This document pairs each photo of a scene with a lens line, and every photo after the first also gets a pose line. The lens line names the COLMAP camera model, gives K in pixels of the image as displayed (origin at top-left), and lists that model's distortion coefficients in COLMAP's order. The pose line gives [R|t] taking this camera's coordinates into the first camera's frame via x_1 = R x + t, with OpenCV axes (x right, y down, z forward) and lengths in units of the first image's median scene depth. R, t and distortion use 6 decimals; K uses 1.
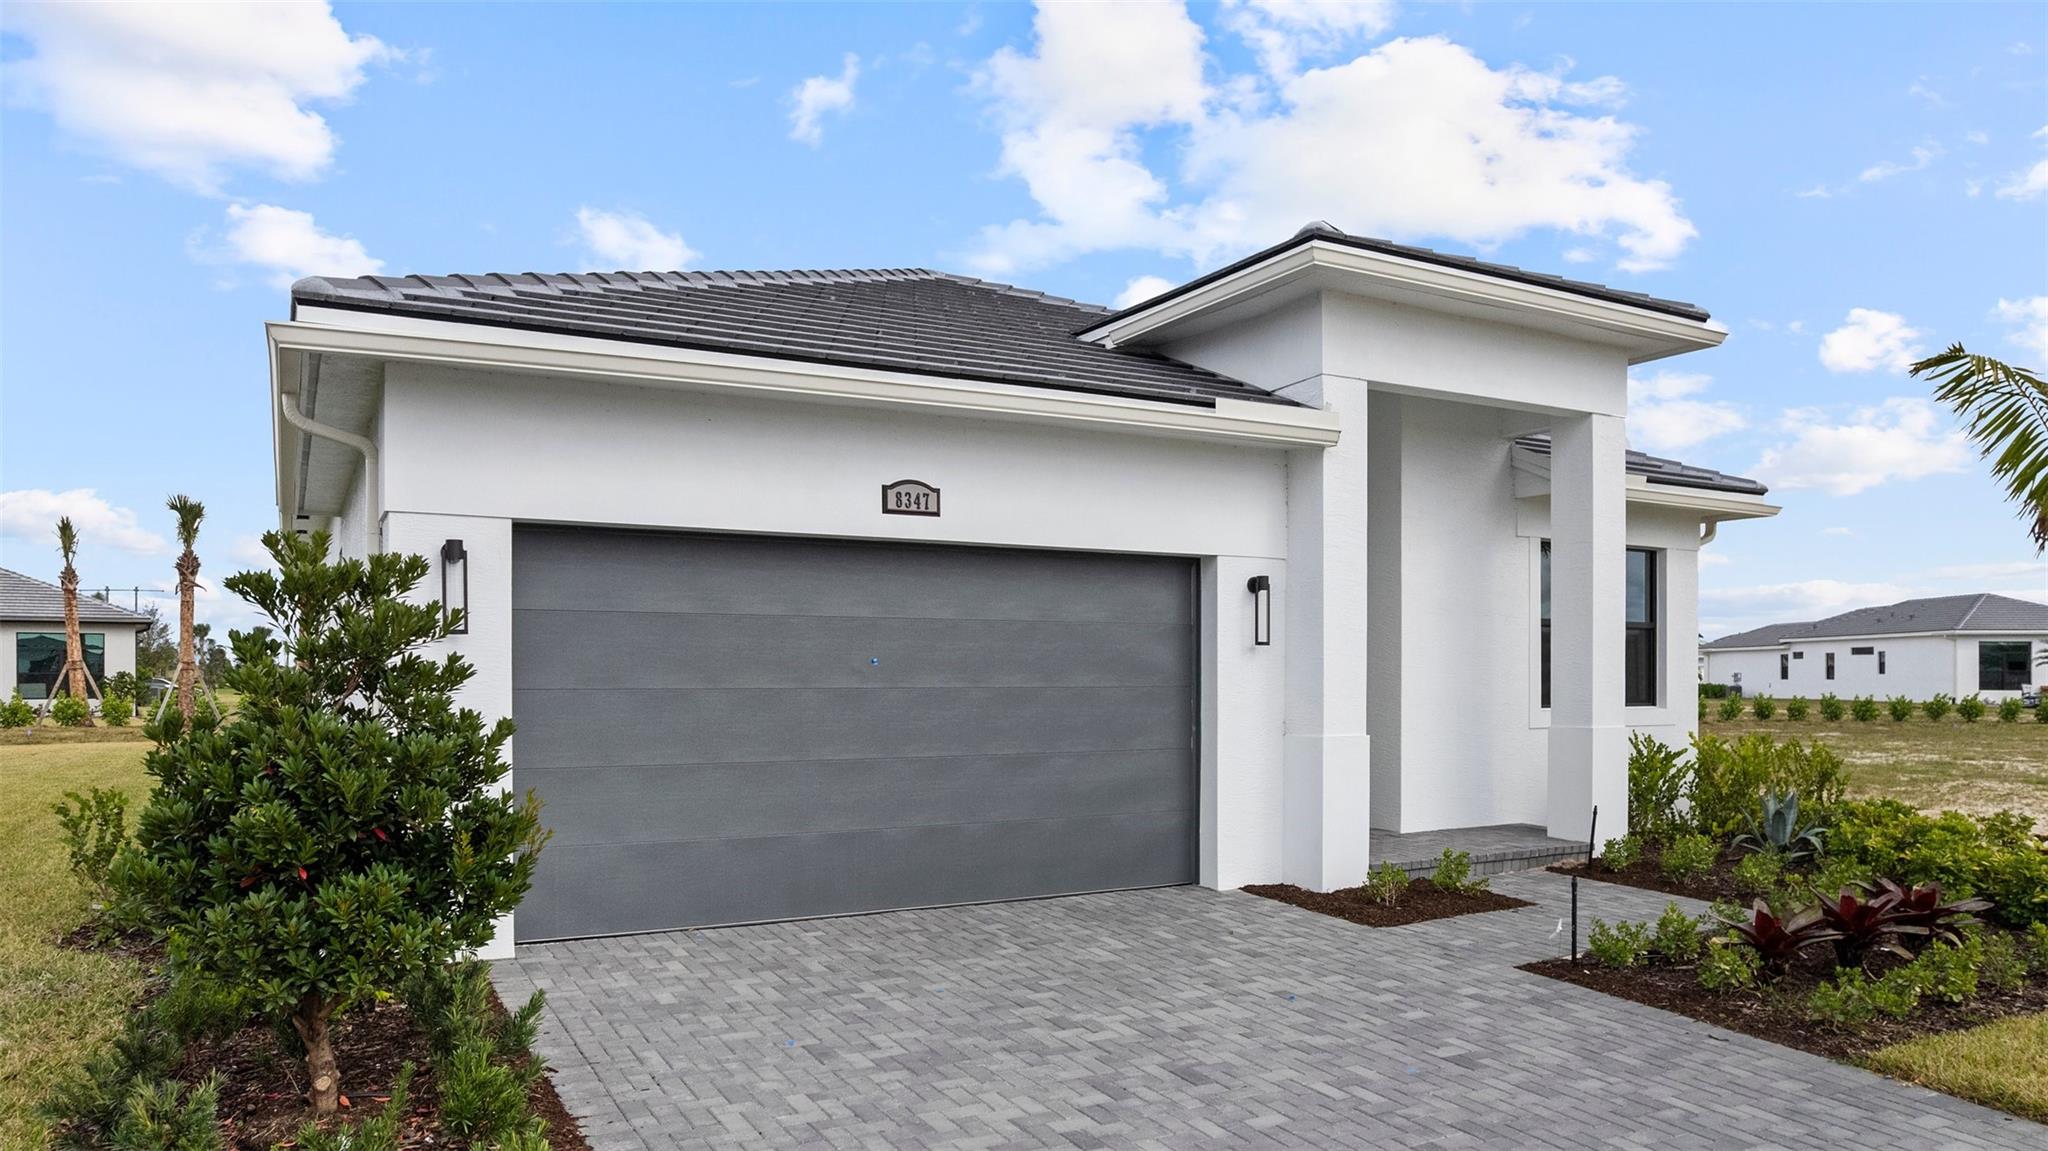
lens RADIAL K [[1329.8, 0, 1027.9], [0, 1329.8, 606.7], [0, 0, 1]] dist [0.004270, 0.001942]
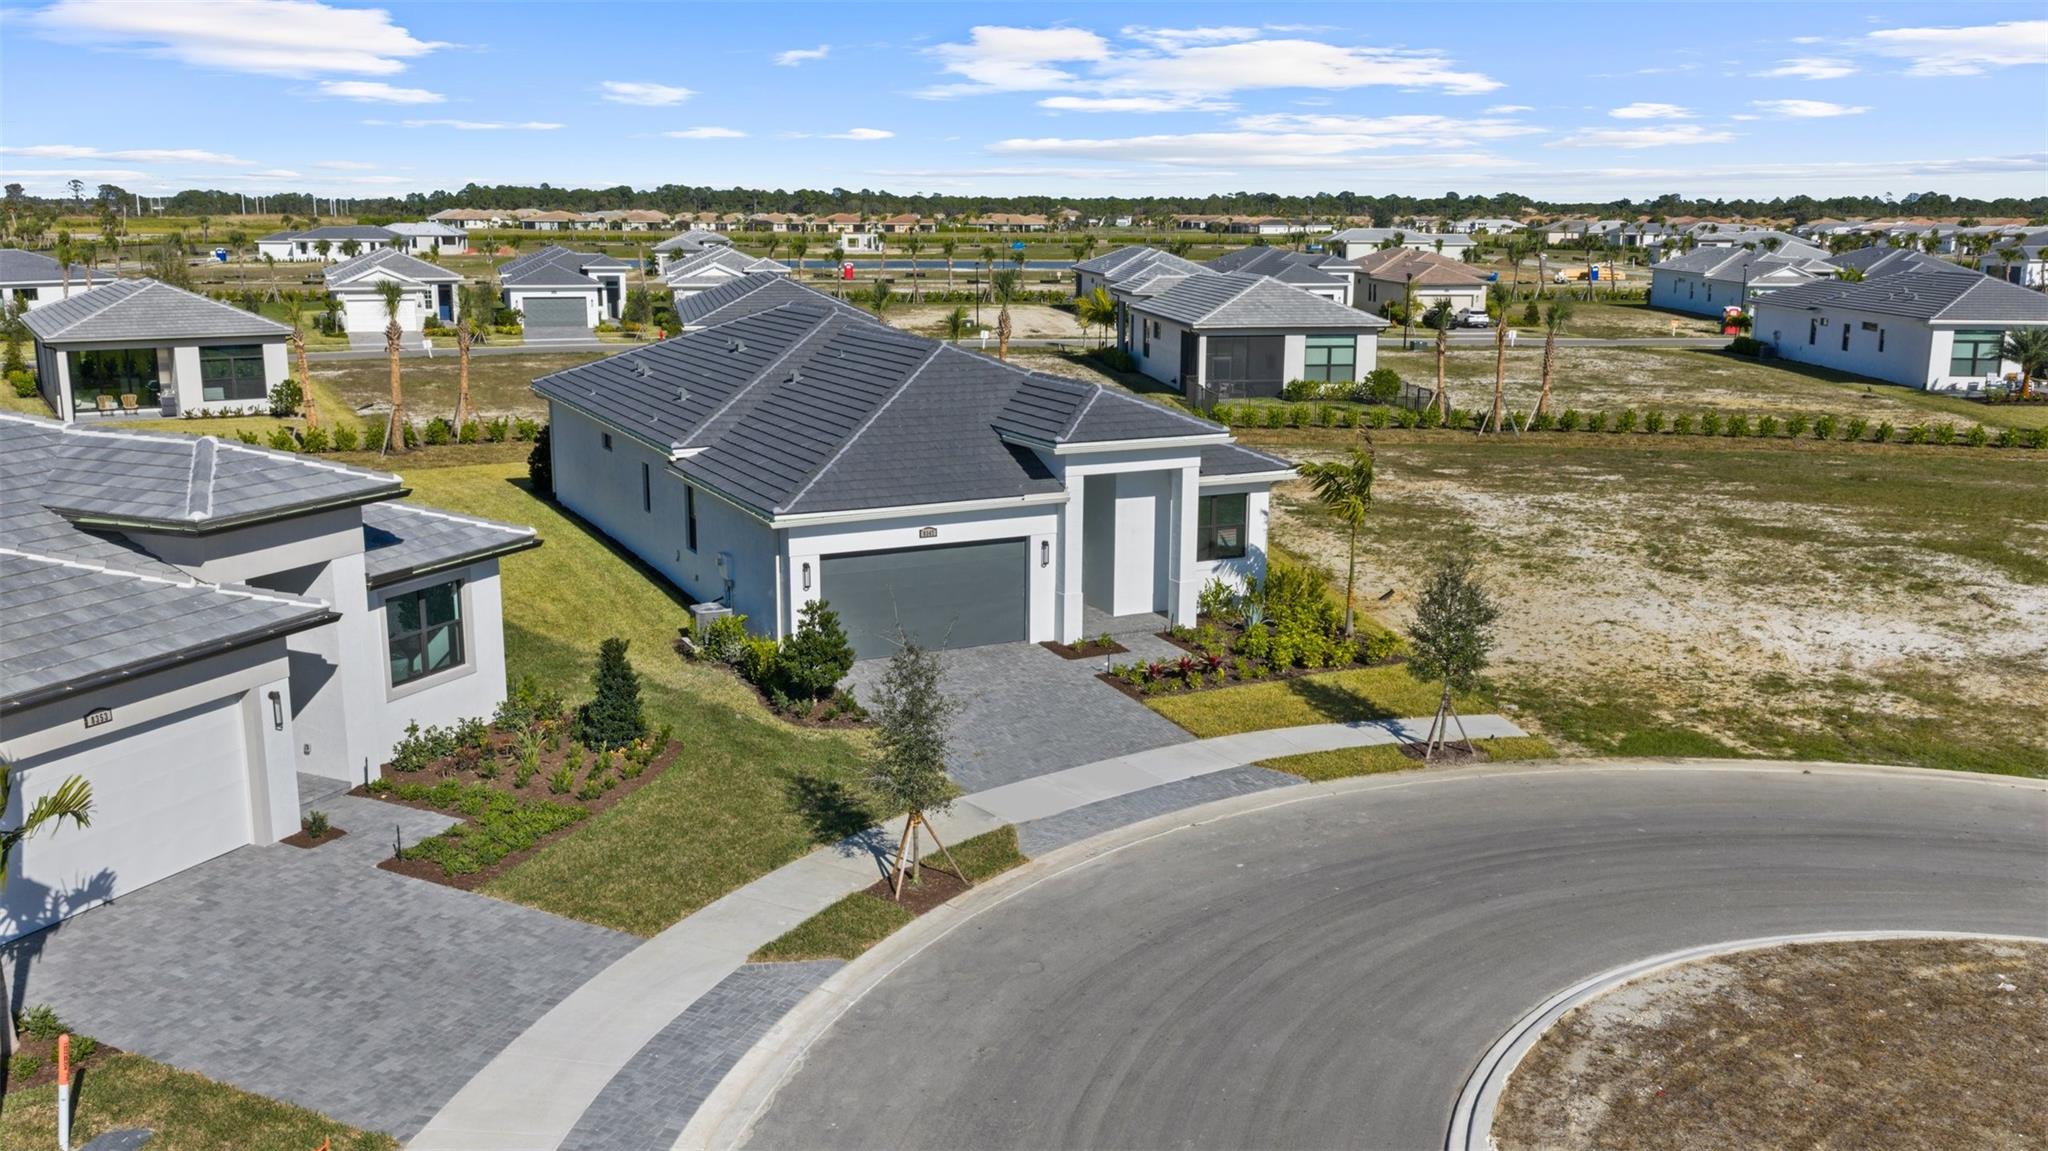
lens RADIAL K [[1698.9, 0, 1038.4], [0, 1698.9, 571.2], [0, 0, 1]] dist [0.007125, -0.004233]
pose [[0.999005, 0.026373, -0.035970, 0.317699], [-0.015882, 0.963934, 0.265668, -1.064405], [0.041680, -0.264833, 0.963393, -2.941179]]
